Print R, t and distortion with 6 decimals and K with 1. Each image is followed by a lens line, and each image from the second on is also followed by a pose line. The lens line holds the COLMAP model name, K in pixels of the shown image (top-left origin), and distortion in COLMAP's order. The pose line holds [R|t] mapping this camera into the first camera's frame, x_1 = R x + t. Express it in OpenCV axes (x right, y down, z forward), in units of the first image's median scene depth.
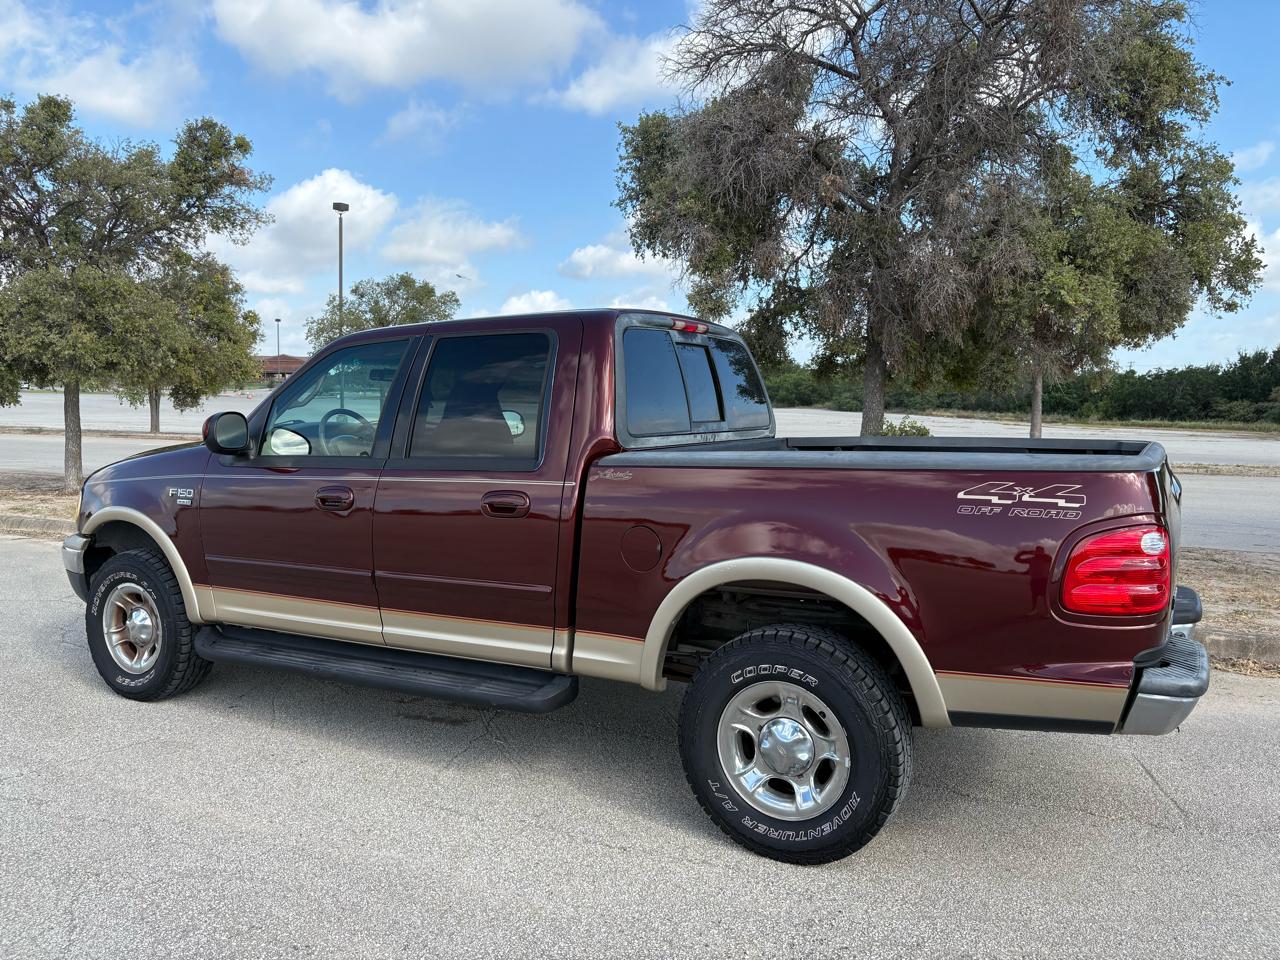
lens RADIAL K [[968.2, 0, 630.1], [0, 968.2, 481.9], [0, 0, 1]] dist [0.038953, -0.040454]
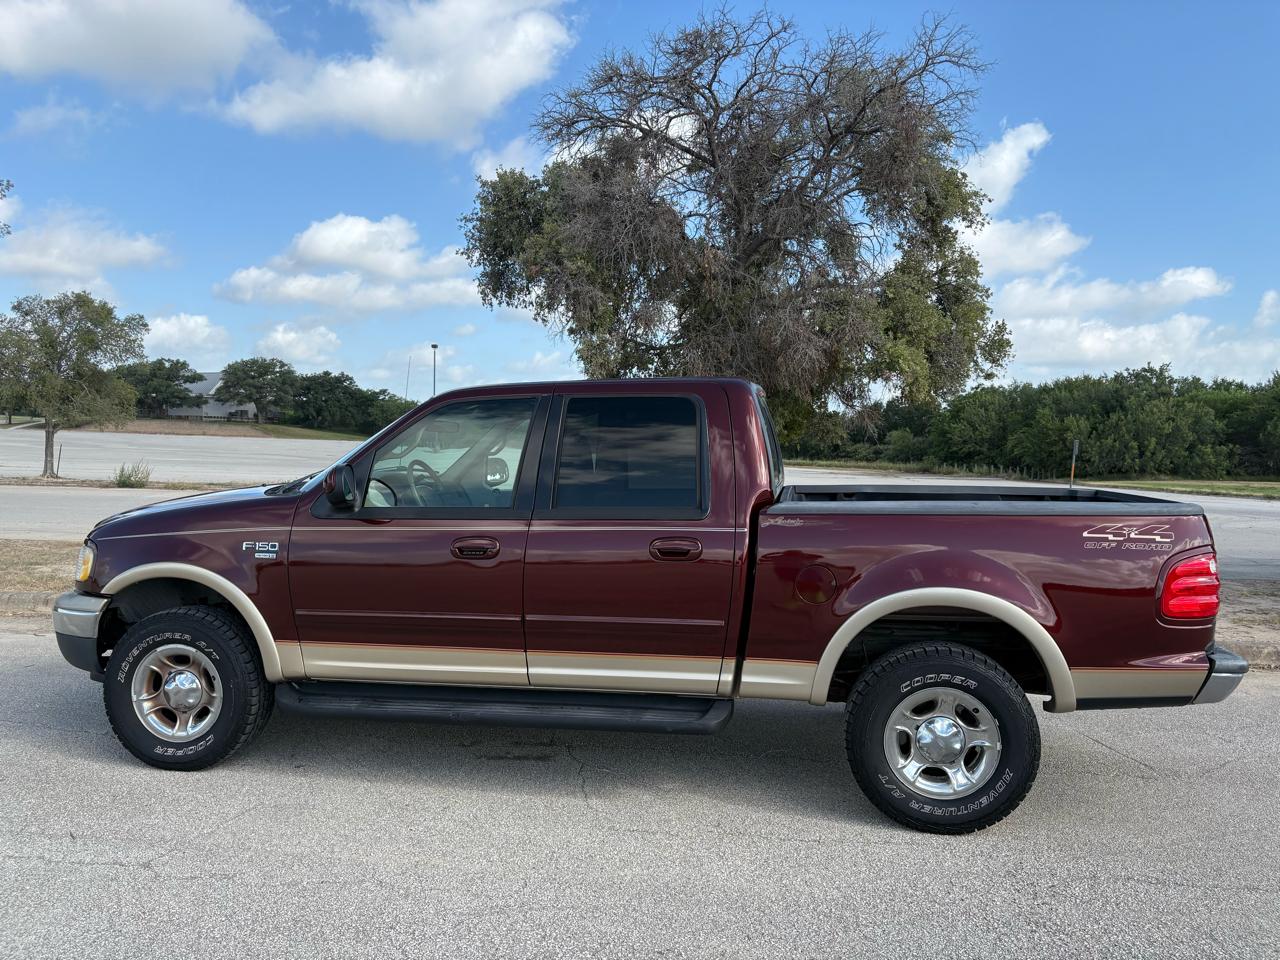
lens RADIAL K [[968.2, 0, 635.9], [0, 968.2, 484.9], [0, 0, 1]] dist [0.038953, -0.040454]
pose [[0.942218, -0.003741, 0.334979, -0.437550], [0.015166, 0.999389, -0.031497, -0.013780], [-0.334657, 0.034757, 0.941699, -0.034514]]
